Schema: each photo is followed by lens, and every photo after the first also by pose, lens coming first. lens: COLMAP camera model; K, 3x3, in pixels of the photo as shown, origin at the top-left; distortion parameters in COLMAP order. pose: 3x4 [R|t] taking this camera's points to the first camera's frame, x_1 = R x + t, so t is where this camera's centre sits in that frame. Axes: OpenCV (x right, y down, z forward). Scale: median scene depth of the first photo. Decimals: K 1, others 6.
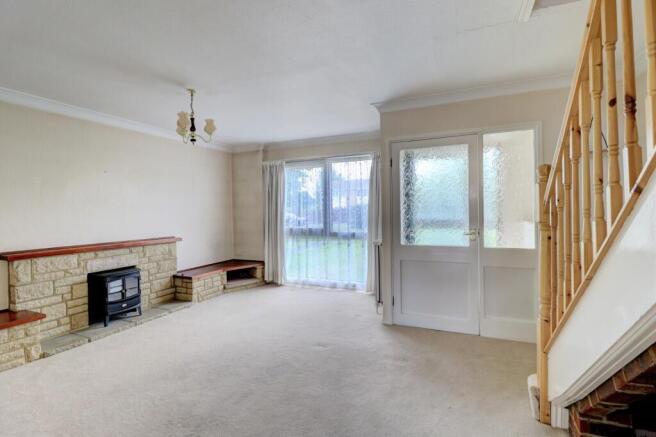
lens RADIAL K [[311.1, 0, 328.6], [0, 311.1, 213.7], [0, 0, 1]] dist [0.001110, -0.010622]
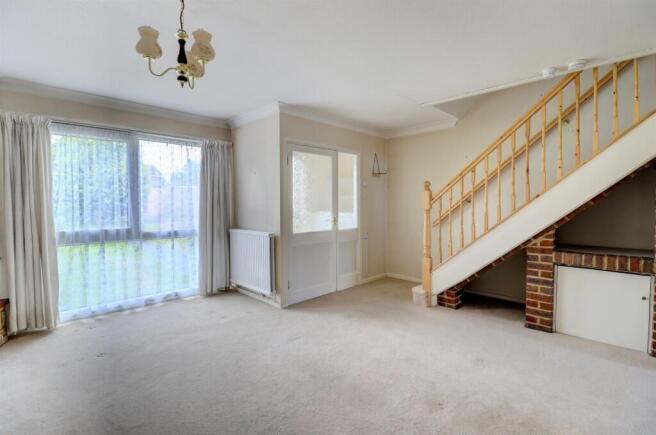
lens RADIAL K [[305.6, 0, 331.5], [0, 305.6, 211.3], [0, 0, 1]] dist [0.001901, -0.010222]
pose [[0.360740, -0.011163, 0.932600, -0.530921], [0.009782, 0.999919, 0.008185, 0.007009], [-0.932615, 0.006170, 0.360820, 0.322851]]
